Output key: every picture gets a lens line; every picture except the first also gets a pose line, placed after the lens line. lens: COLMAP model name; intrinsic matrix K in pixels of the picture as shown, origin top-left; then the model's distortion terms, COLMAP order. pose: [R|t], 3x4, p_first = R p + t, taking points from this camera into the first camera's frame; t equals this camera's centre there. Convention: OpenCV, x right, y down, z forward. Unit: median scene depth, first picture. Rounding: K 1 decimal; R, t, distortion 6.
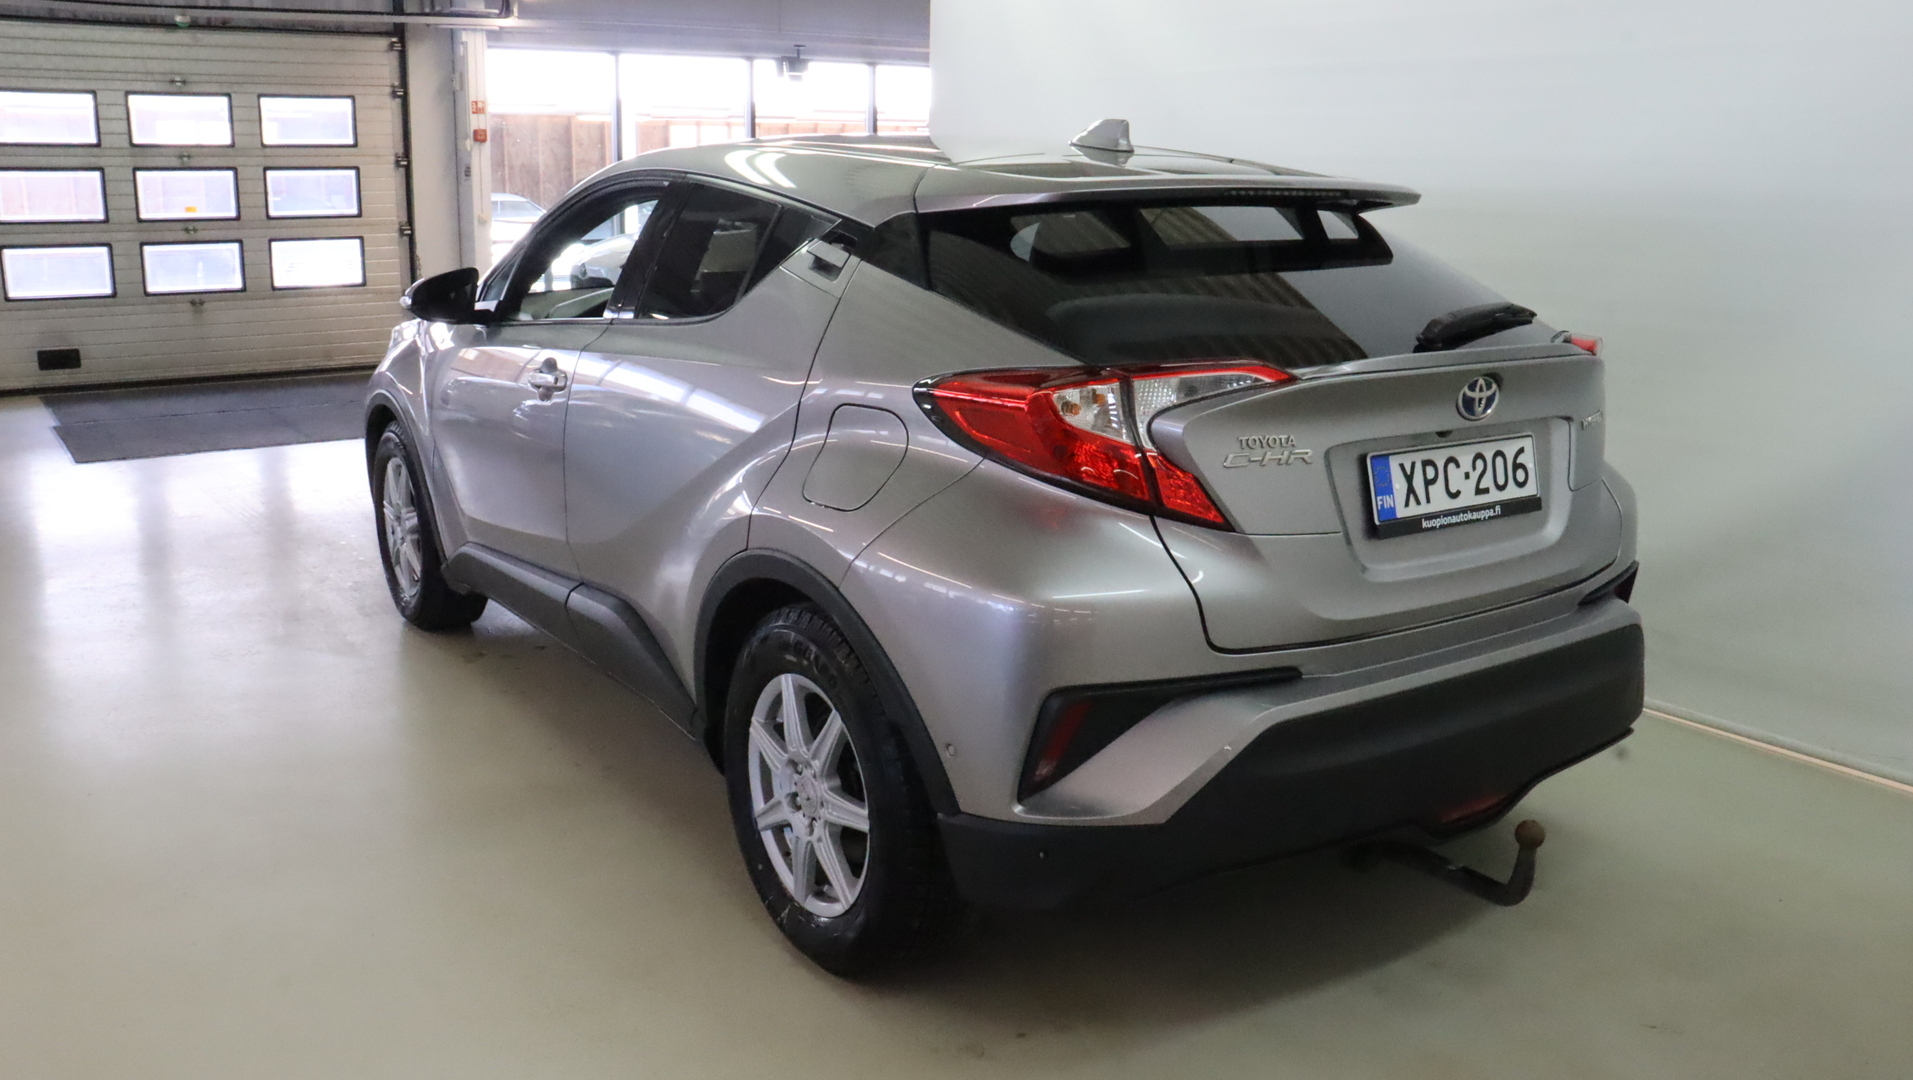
lens RADIAL K [[1553.7, 0, 968.3], [0, 1553.7, 544.2], [0, 0, 1]] dist [-0.175773, 0.135269]
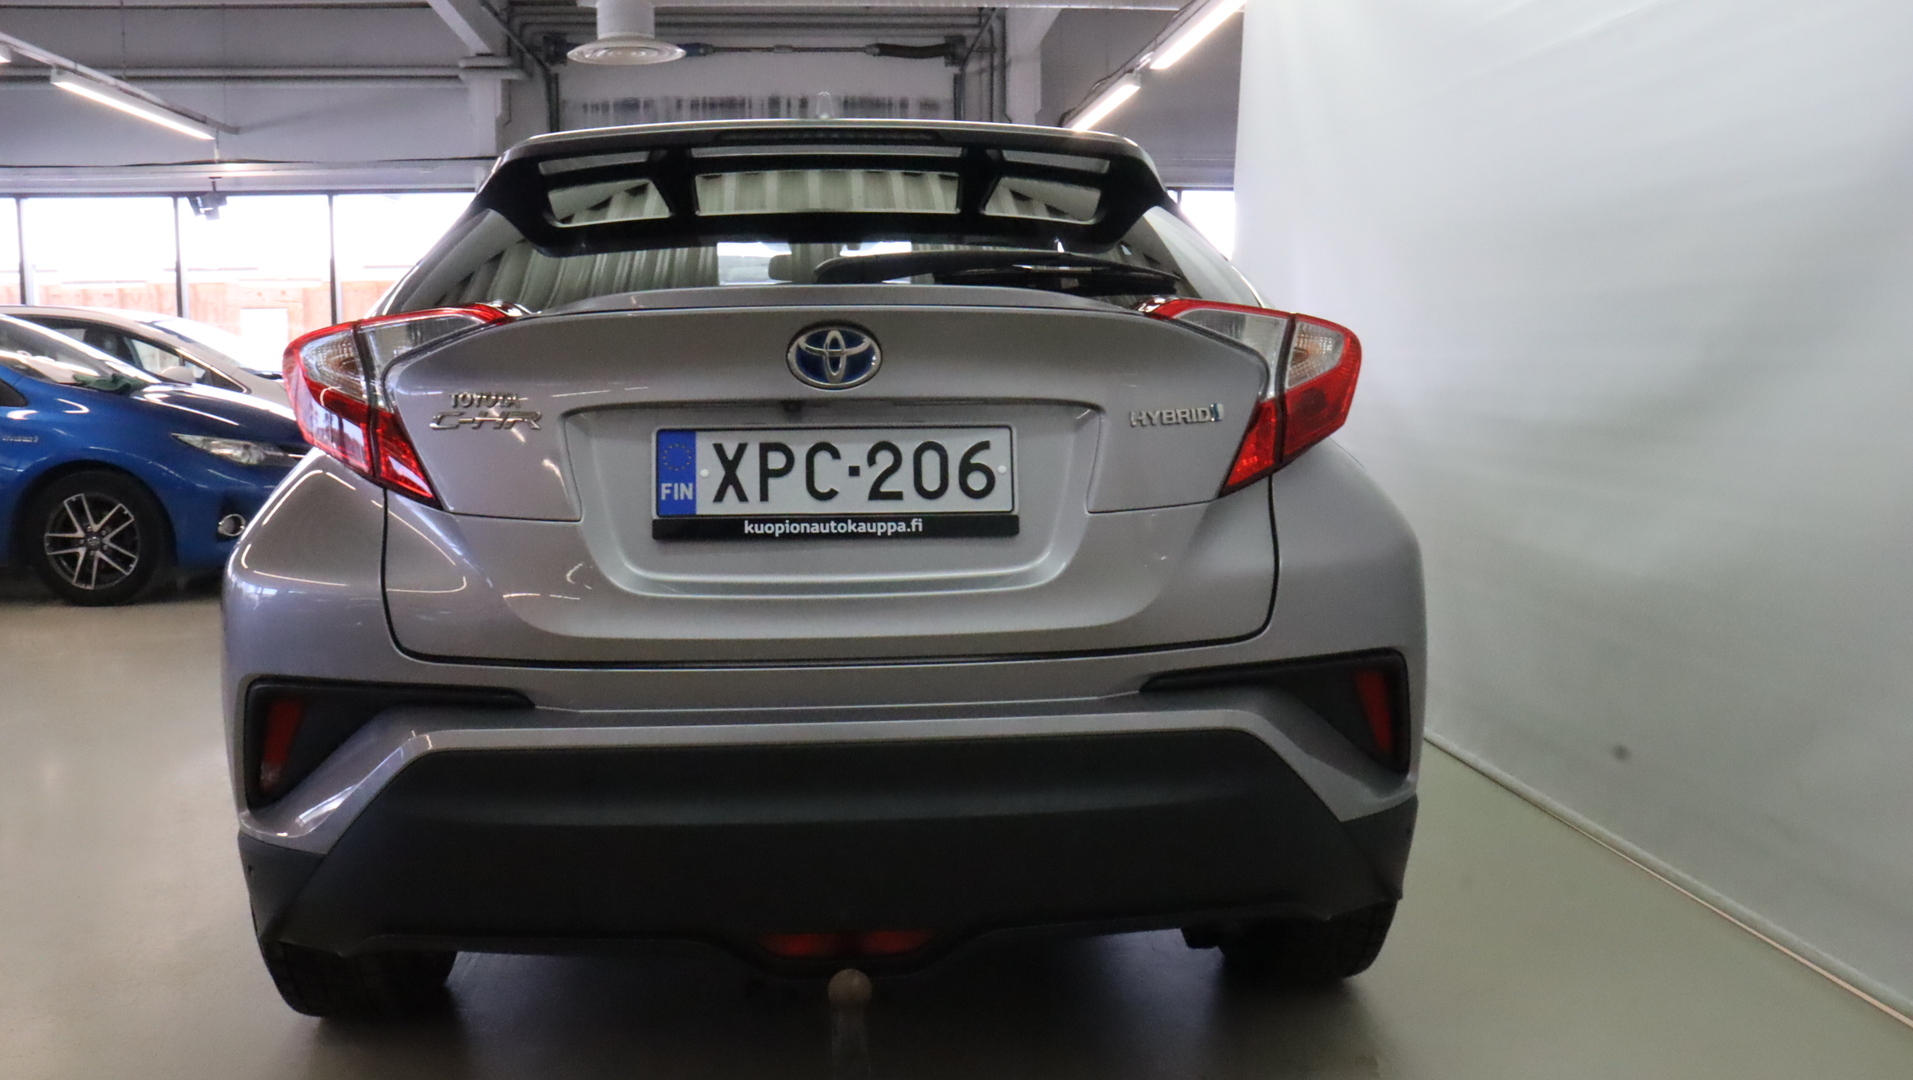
lens RADIAL K [[1553.7, 0, 968.3], [0, 1553.7, 544.2], [0, 0, 1]] dist [-0.175773, 0.135269]
pose [[0.868599, 0.043755, -0.493579, 0.748959], [-0.102505, 0.990414, -0.092589, 0.051752], [0.484797, 0.131017, 0.864758, 0.411117]]
